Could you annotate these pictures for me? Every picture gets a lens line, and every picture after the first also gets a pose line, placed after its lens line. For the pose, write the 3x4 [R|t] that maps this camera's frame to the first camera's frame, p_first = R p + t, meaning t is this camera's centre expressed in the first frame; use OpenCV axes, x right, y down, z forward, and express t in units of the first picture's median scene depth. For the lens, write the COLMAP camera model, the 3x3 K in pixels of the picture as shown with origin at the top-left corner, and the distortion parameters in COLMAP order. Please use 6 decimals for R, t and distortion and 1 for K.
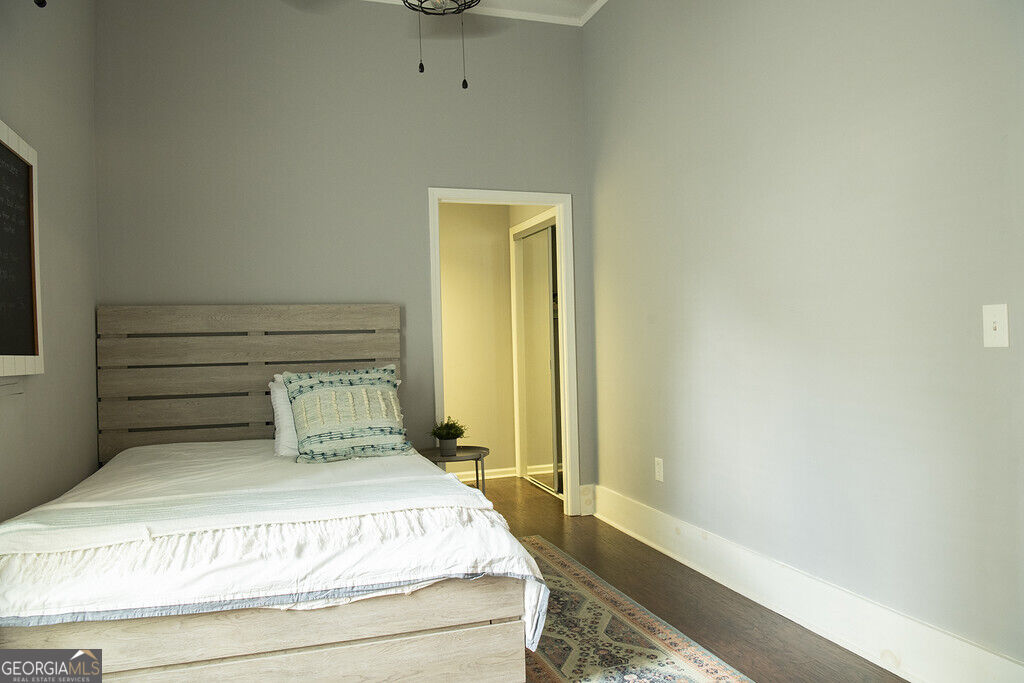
lens RADIAL K [[702.7, 0, 516.2], [0, 702.7, 341.3], [0, 0, 1]] dist [-0.072206, 0.016378]
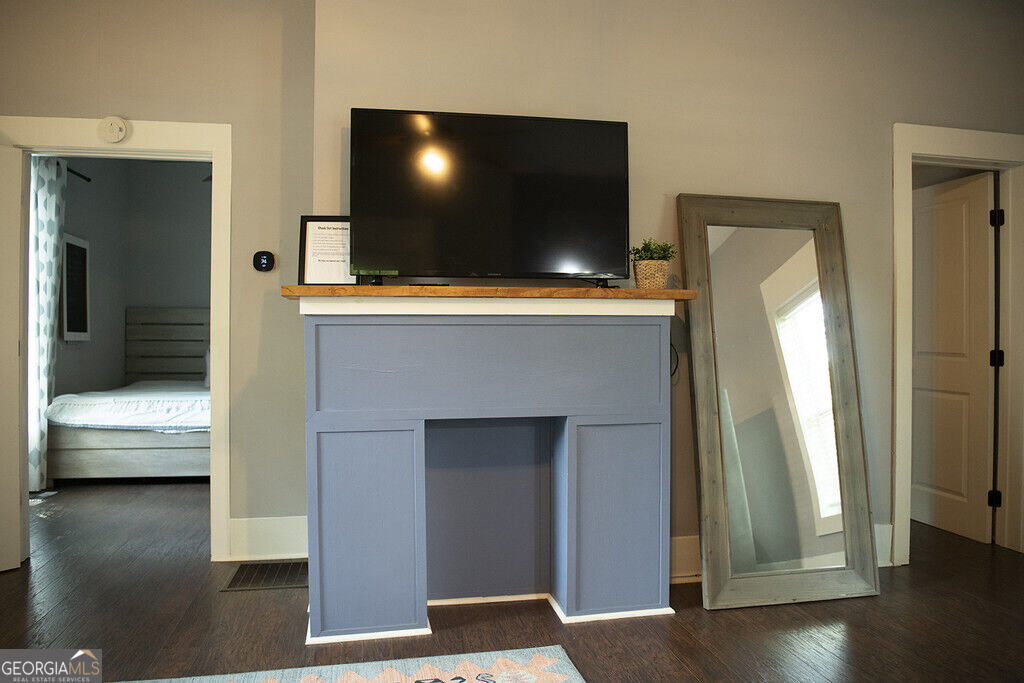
lens RADIAL K [[702.7, 0, 507.7], [0, 702.7, 338.2], [0, 0, 1]] dist [-0.072206, 0.016378]
pose [[0.989309, 0.032498, -0.142170, 1.292341], [-0.031487, 0.999460, 0.009354, -0.032930], [0.142397, -0.004777, 0.989798, -1.362023]]
